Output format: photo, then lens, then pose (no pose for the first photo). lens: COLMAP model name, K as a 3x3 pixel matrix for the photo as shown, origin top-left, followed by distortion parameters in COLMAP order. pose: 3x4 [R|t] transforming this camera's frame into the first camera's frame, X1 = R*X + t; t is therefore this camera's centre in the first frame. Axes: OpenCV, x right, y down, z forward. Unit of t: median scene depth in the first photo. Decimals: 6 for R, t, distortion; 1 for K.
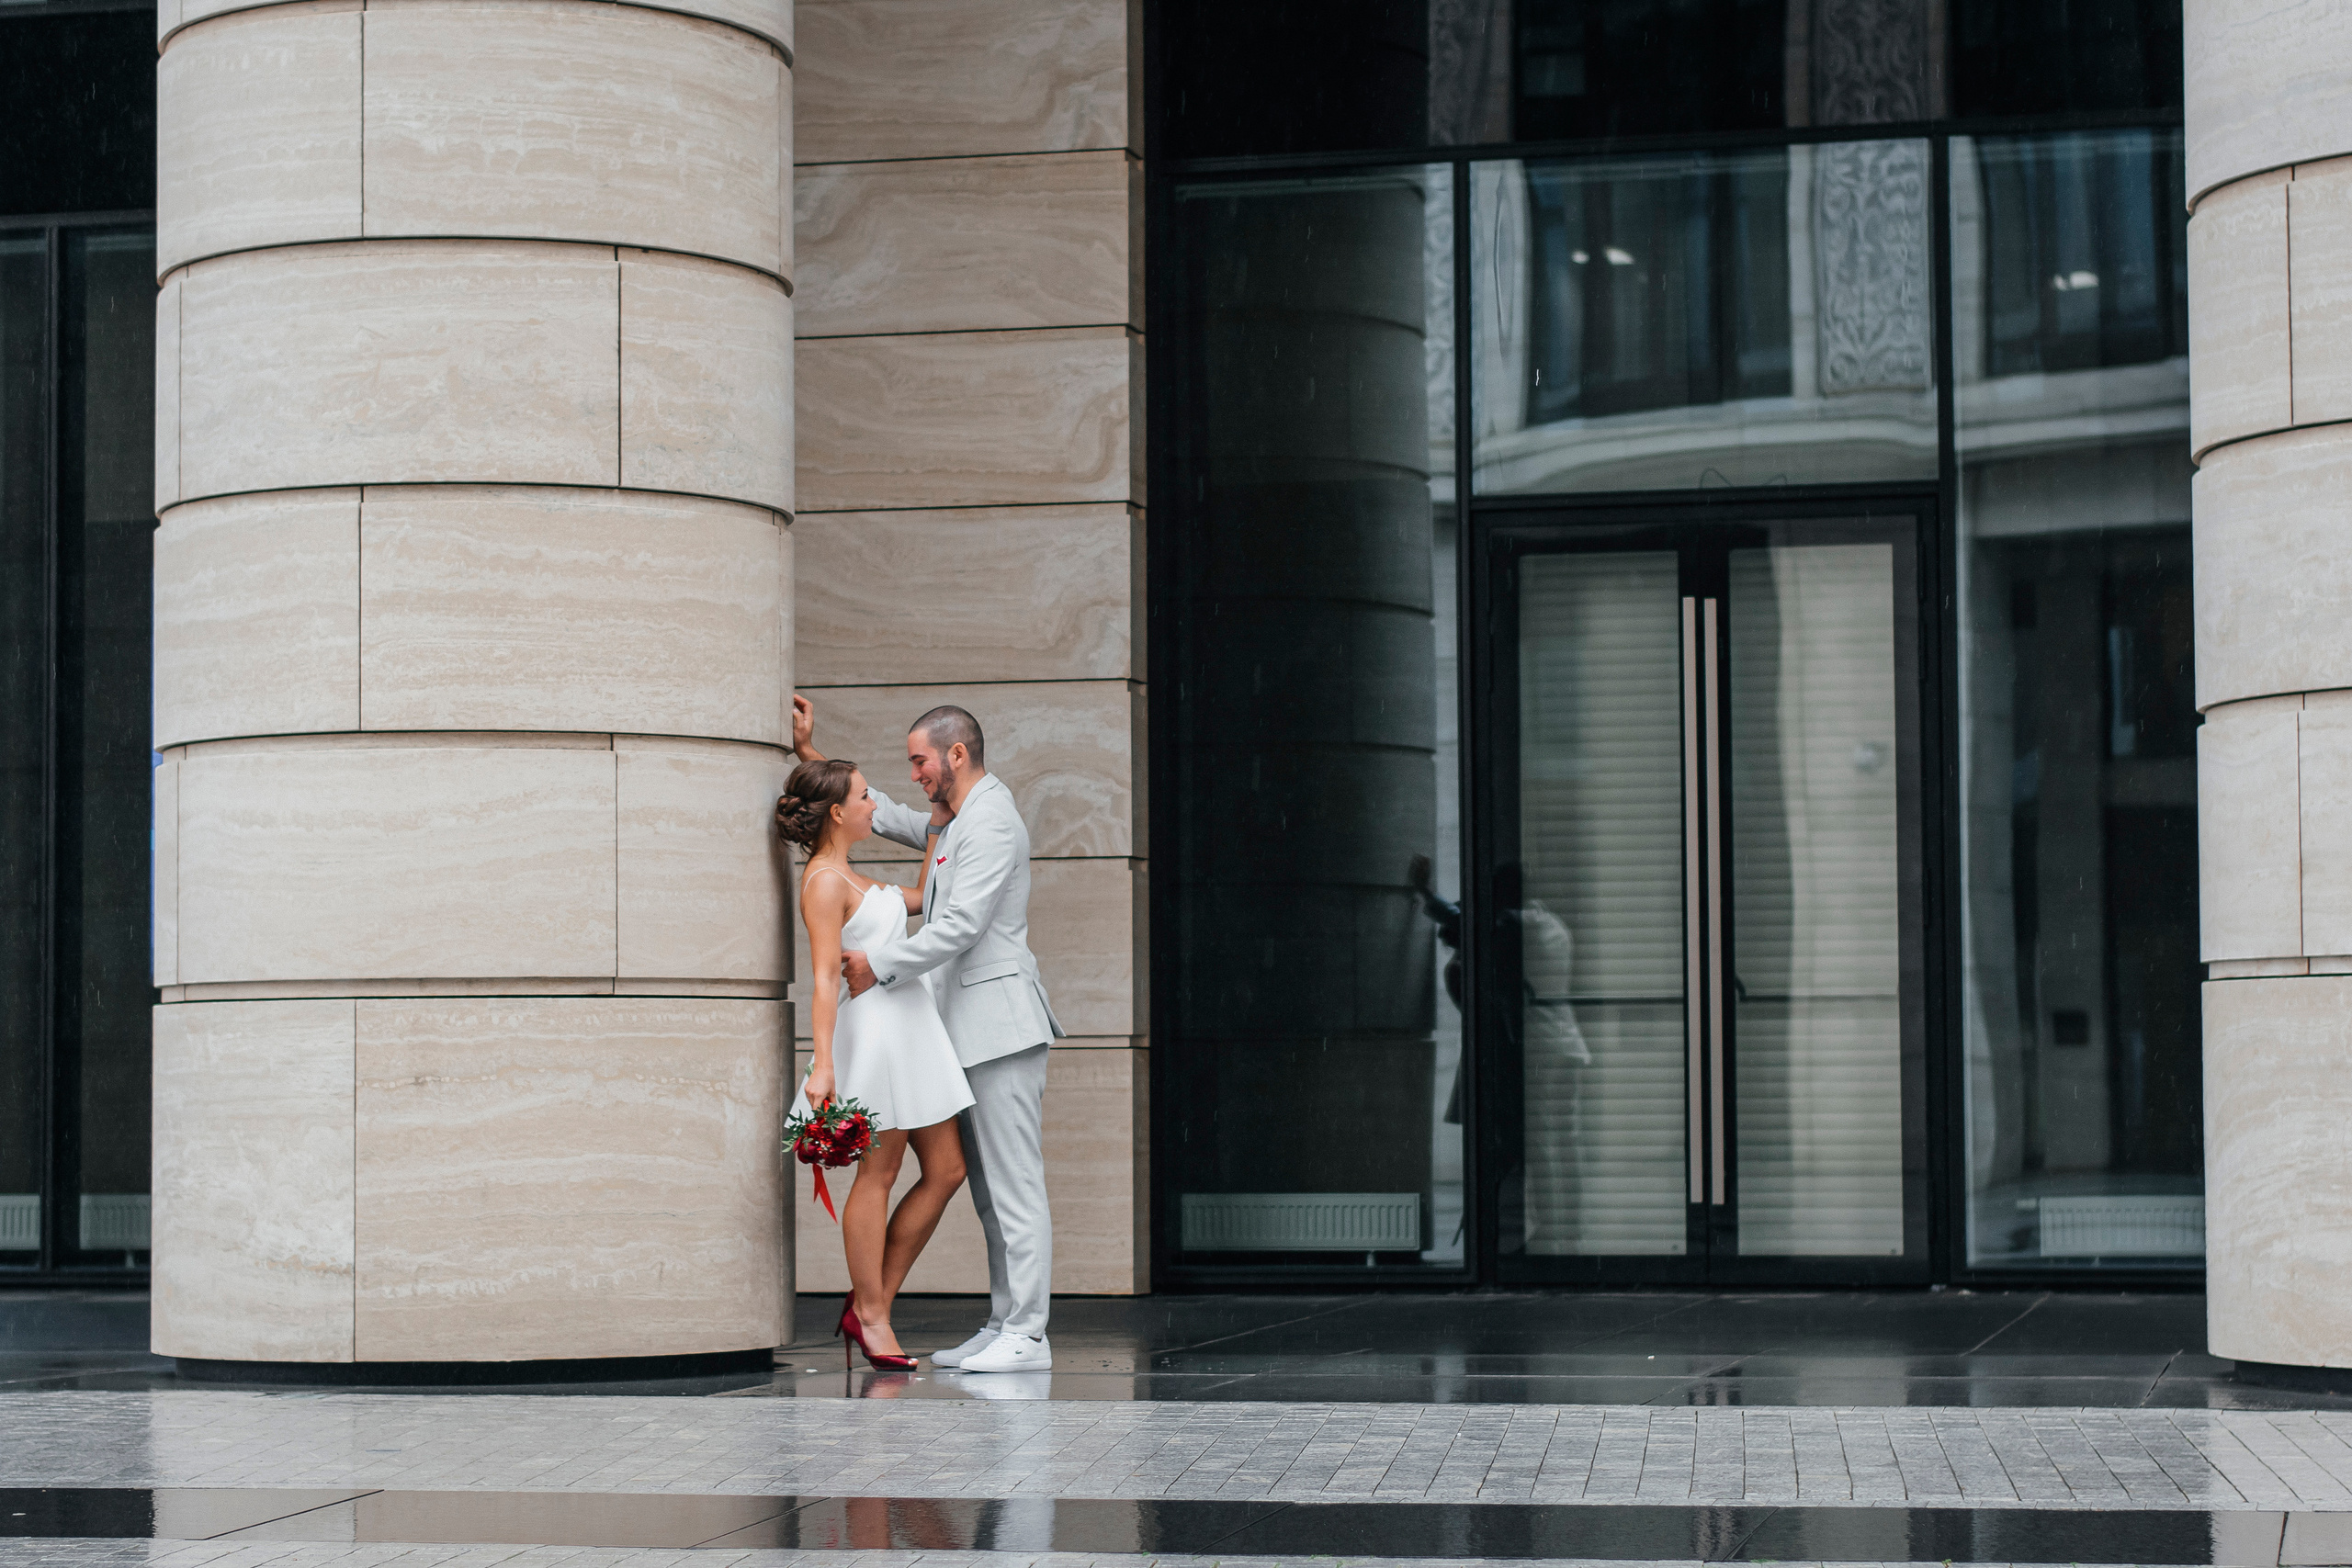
lens RADIAL K [[5027.8, 0, 1187.4], [0, 5027.8, 687.6], [0, 0, 1]] dist [0.009288, 0.000000]
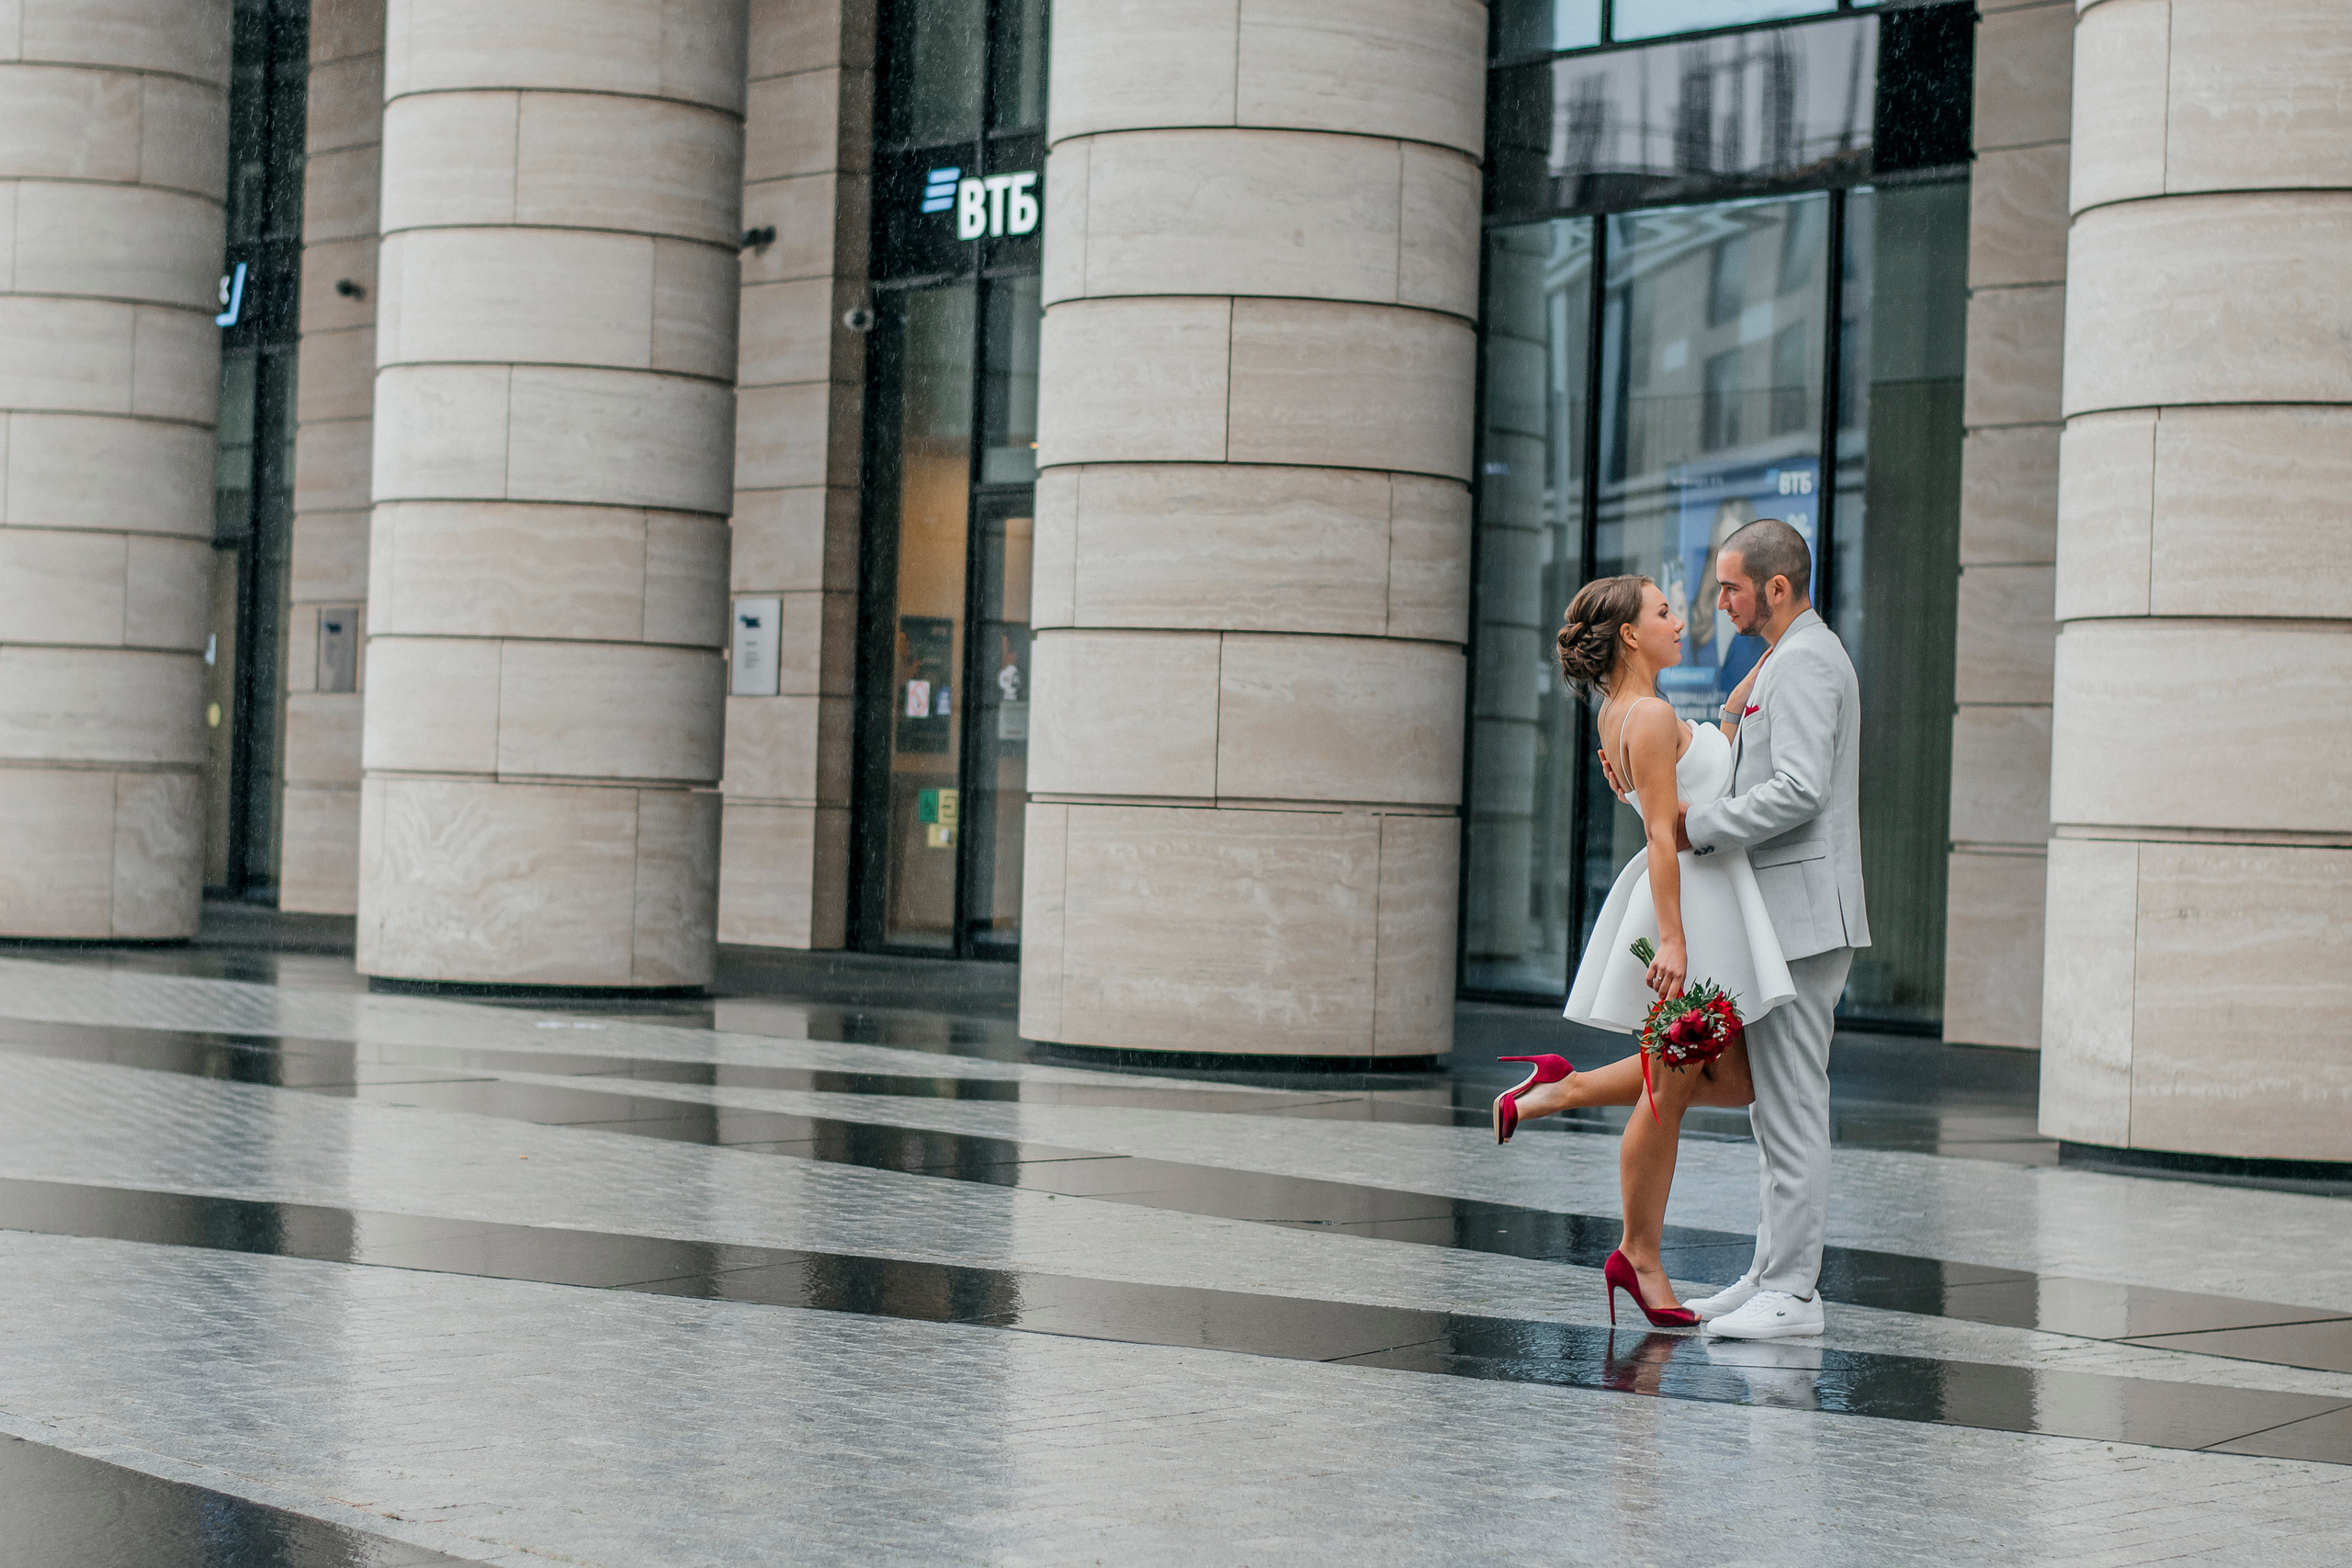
lens RADIAL K [[5027.8, 0, 1173.3], [0, 5027.8, 785.3], [0, 0, 1]] dist [0.009288, 0.000000]
pose [[0.781236, 0.029753, -0.623527, 0.393128], [-0.001925, 0.998974, 0.045257, -0.004508], [0.624233, -0.034156, 0.780491, -0.063631]]
